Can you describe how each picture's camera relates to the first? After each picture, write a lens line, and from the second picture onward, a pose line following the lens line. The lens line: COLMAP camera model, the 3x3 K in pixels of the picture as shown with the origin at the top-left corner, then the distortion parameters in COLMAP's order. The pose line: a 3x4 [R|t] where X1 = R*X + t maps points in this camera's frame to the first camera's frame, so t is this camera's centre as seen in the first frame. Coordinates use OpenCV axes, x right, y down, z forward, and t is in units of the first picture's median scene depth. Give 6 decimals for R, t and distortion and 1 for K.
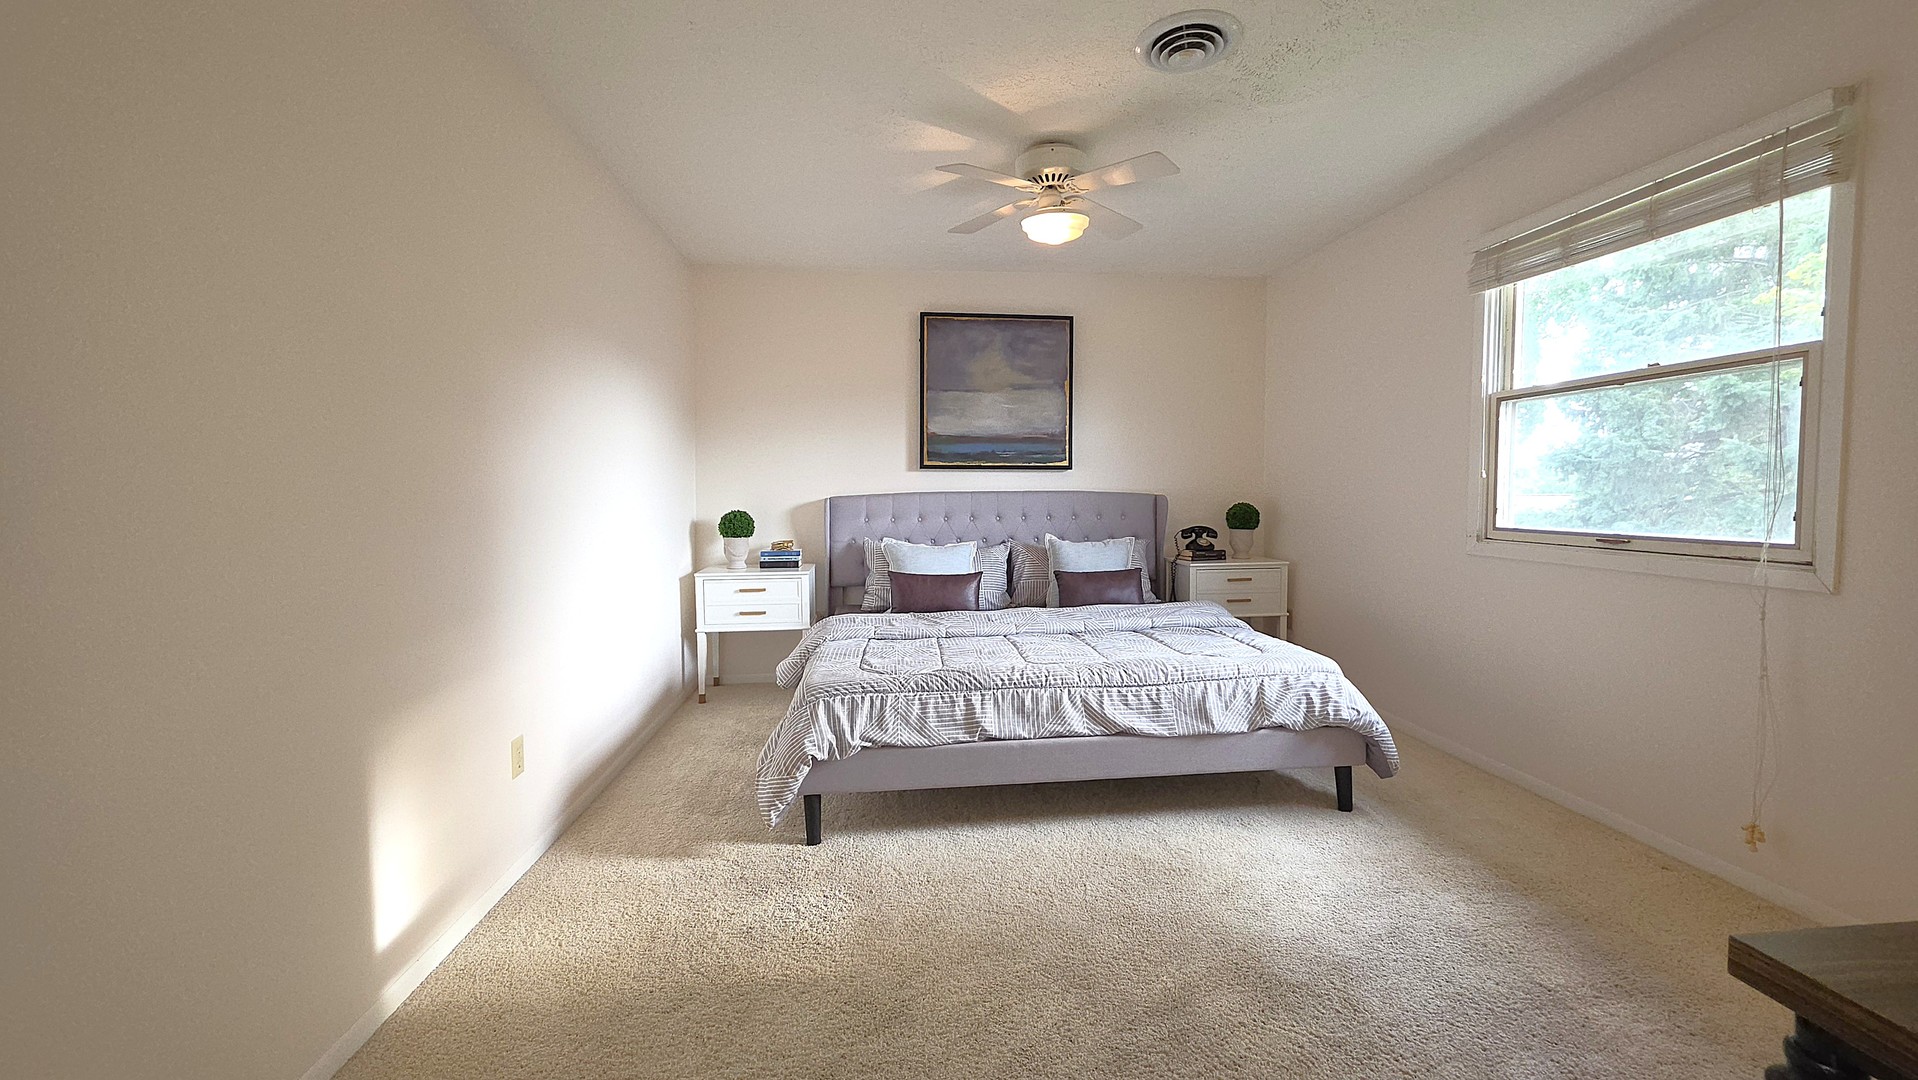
lens RADIAL K [[751.9, 0, 957.7], [0, 751.9, 531.7], [0, 0, 1]] dist [0.000412, 0.000007]
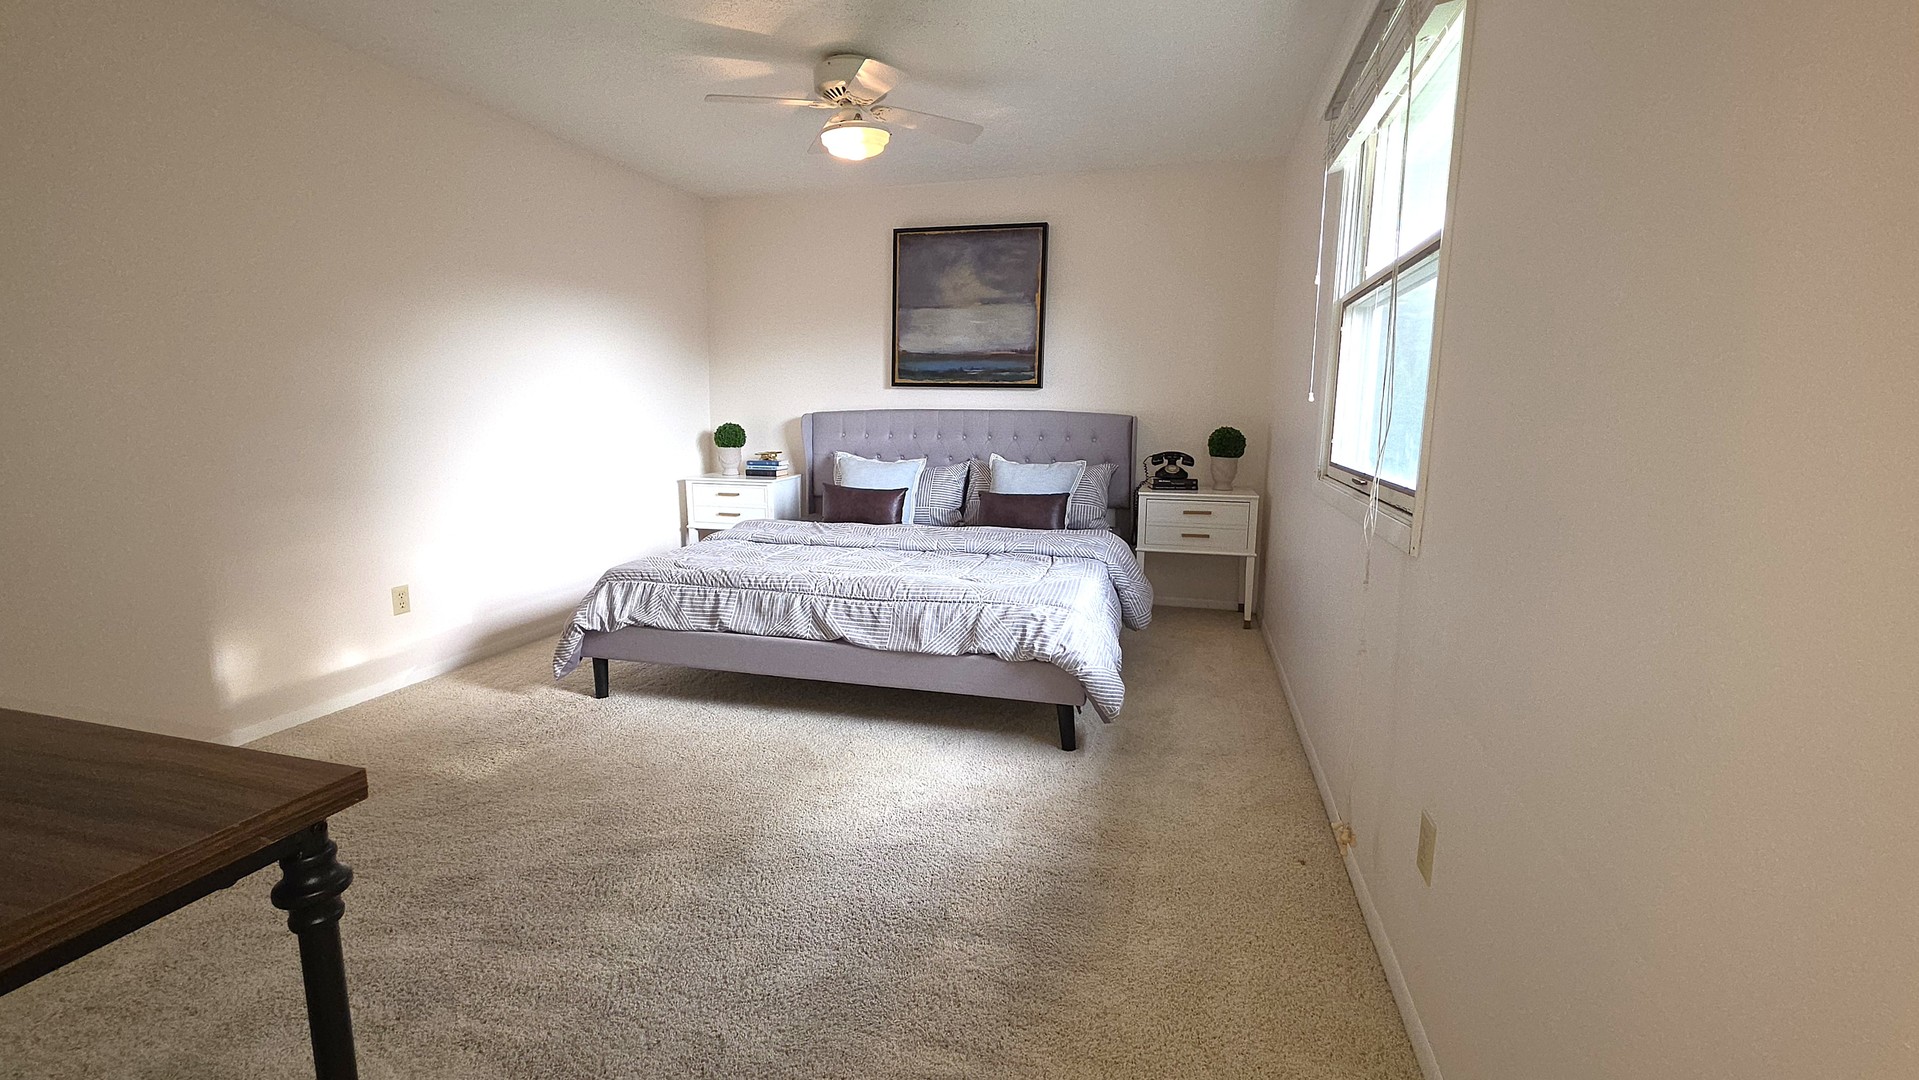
lens RADIAL K [[769.8, 0, 965.2], [0, 769.8, 527.4], [0, 0, 1]] dist [0.000044, -0.000237]
pose [[0.934752, 0.068529, -0.348630, 0.446306], [-0.033412, 0.993829, 0.105768, -0.006924], [0.353727, -0.087218, 0.931274, 0.039038]]
